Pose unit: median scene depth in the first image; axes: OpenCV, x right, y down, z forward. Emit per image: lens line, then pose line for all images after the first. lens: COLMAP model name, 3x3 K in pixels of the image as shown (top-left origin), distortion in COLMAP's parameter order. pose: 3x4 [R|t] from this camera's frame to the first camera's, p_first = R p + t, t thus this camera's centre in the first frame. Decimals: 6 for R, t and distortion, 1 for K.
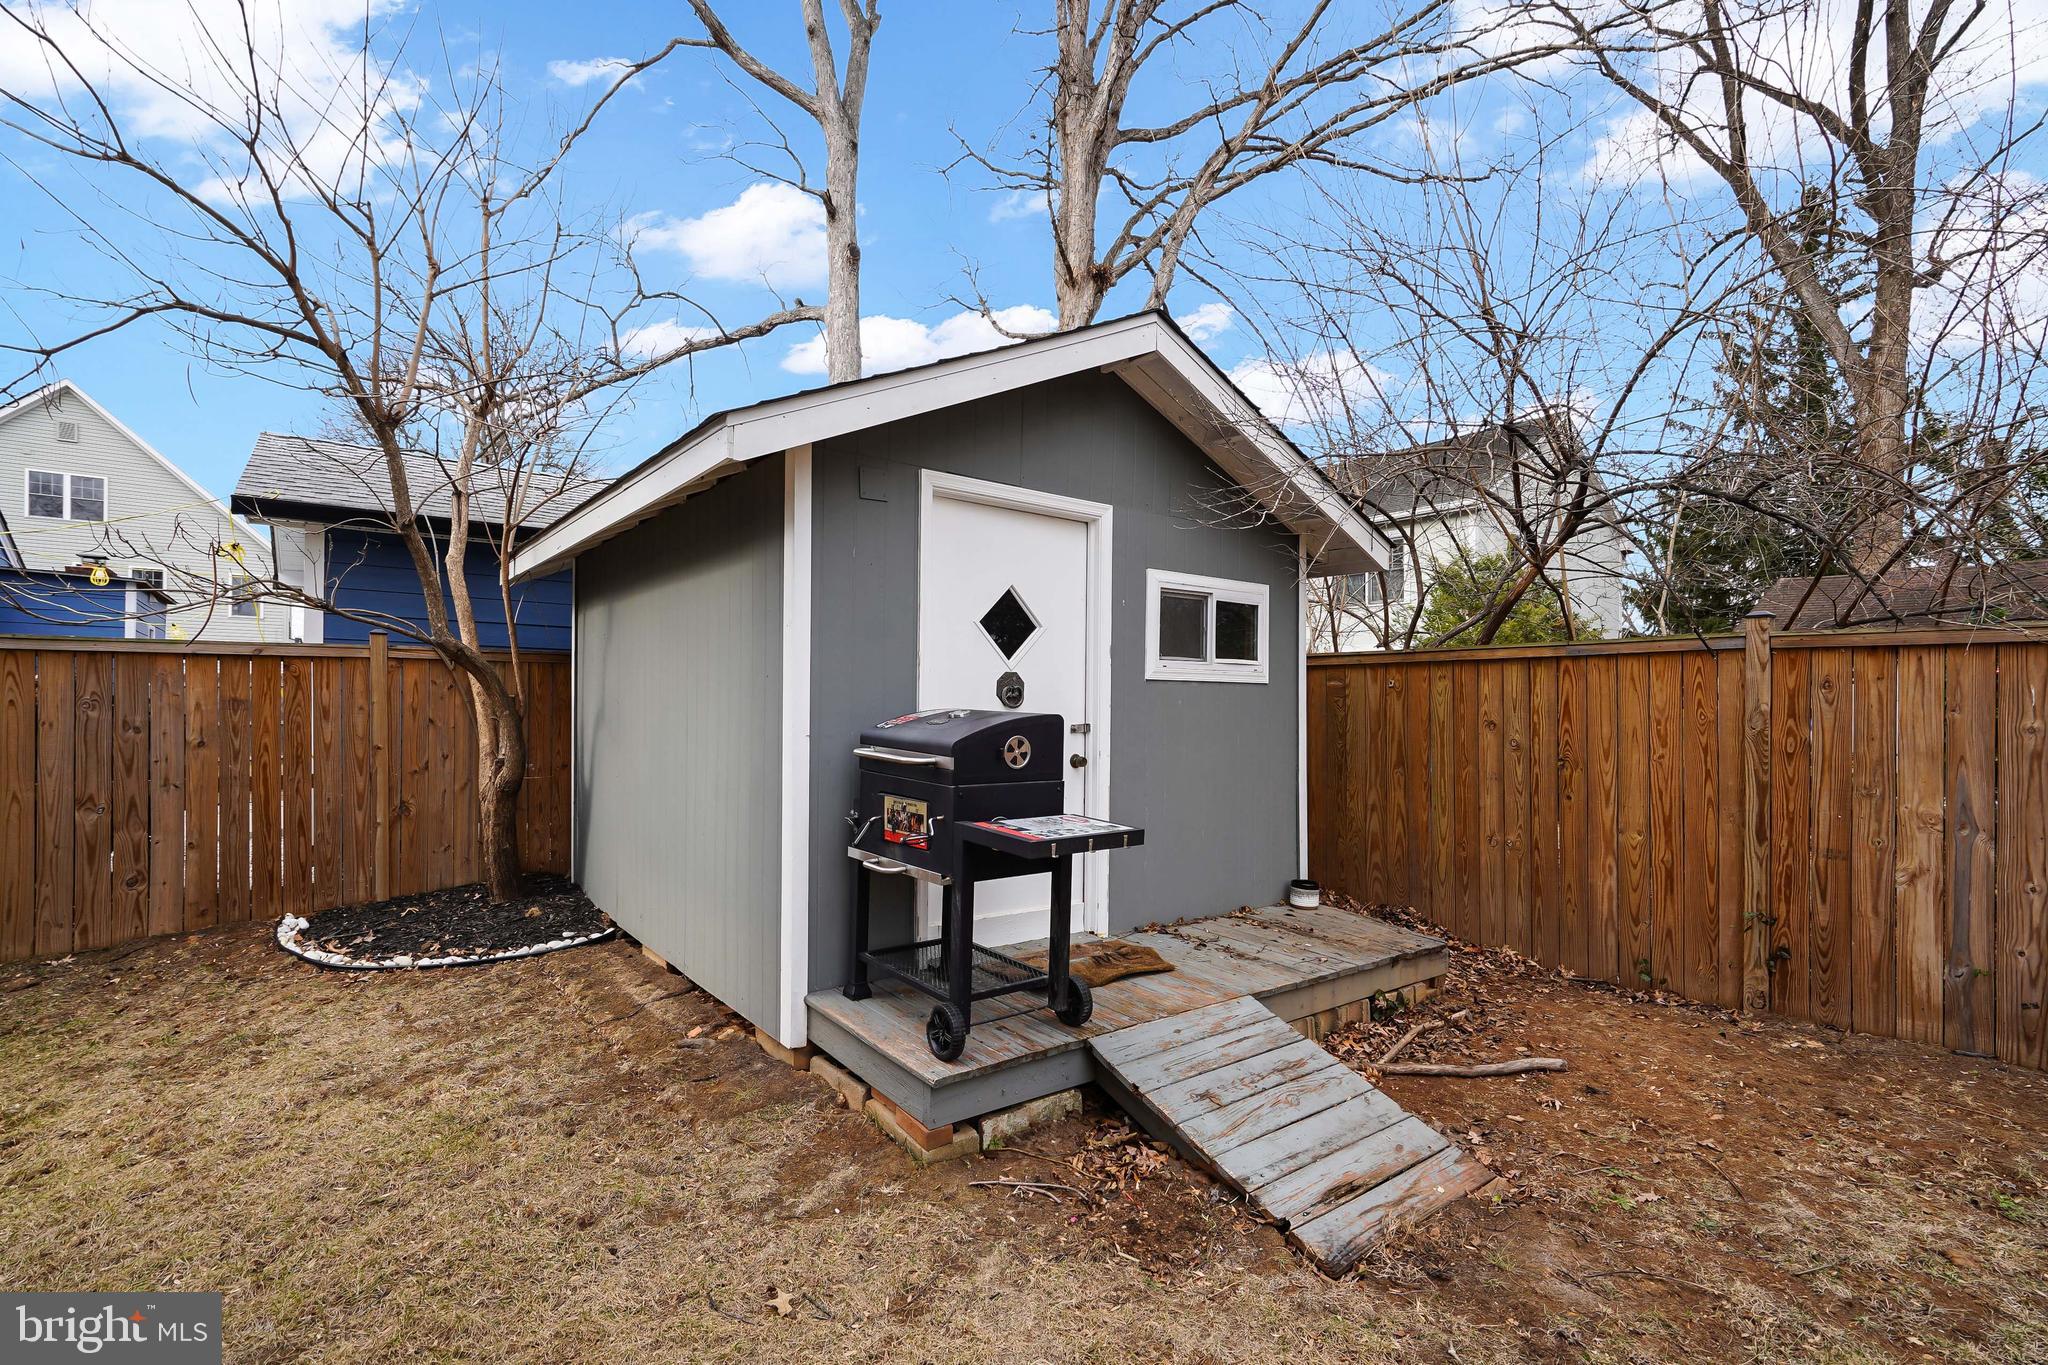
lens RADIAL K [[930.5, 0, 1024.0], [0, 930.5, 682.5], [0, 0, 1]] dist [-0.001641, -0.000464]
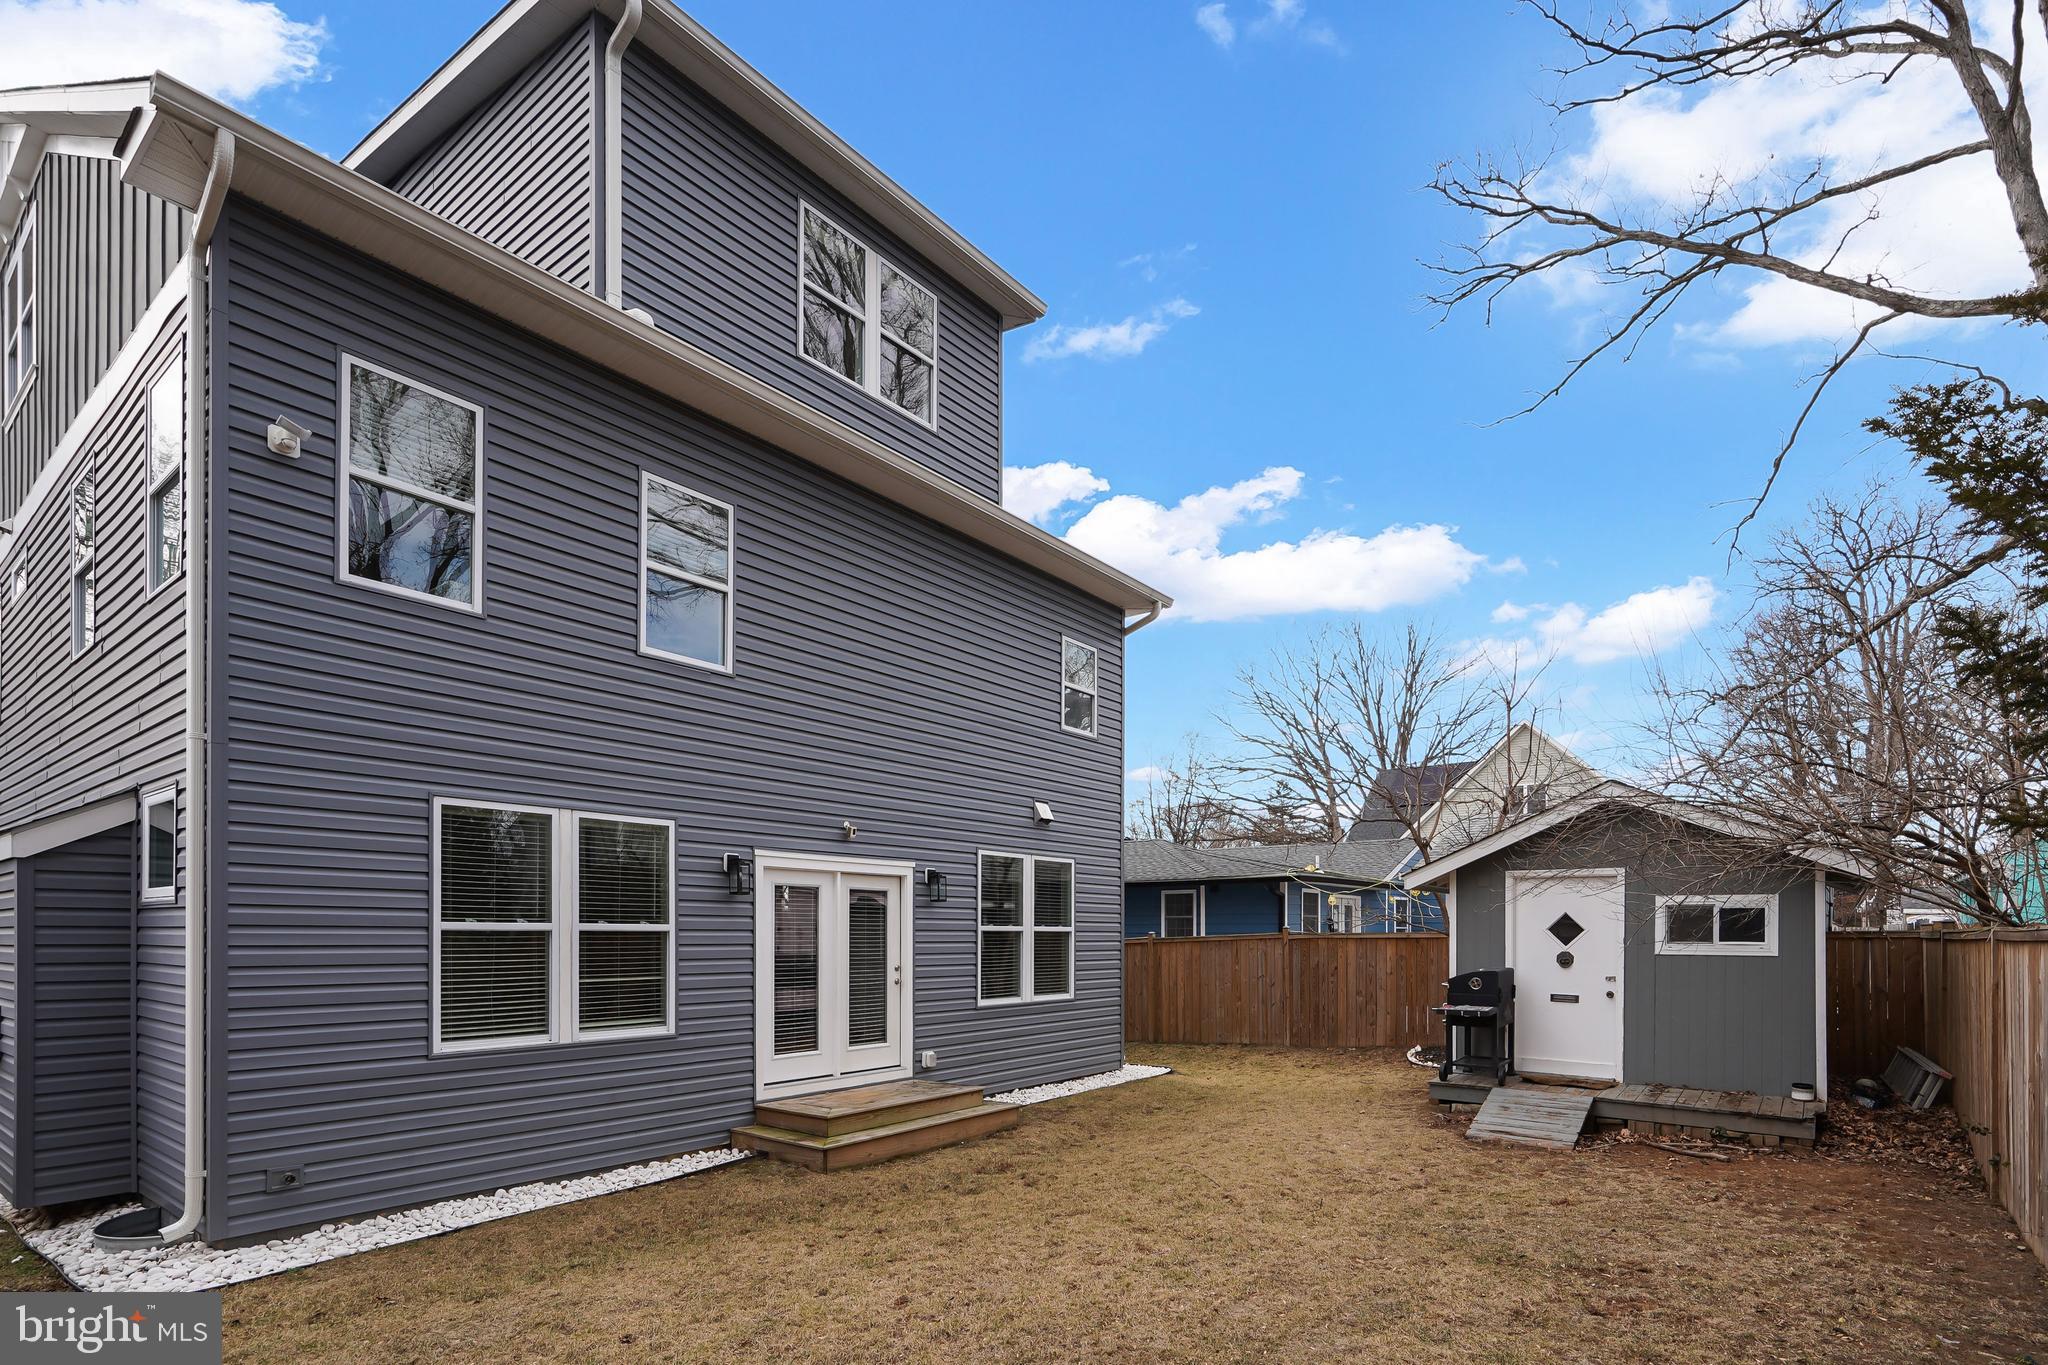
lens RADIAL K [[930.5, 0, 1024.0], [0, 930.5, 682.5], [0, 0, 1]] dist [-0.001641, -0.000464]
pose [[0.228303, -0.258807, -0.938561, 1.627491], [0.017898, 0.964973, -0.261737, -0.059887], [0.973426, 0.042957, 0.224939, -0.657435]]
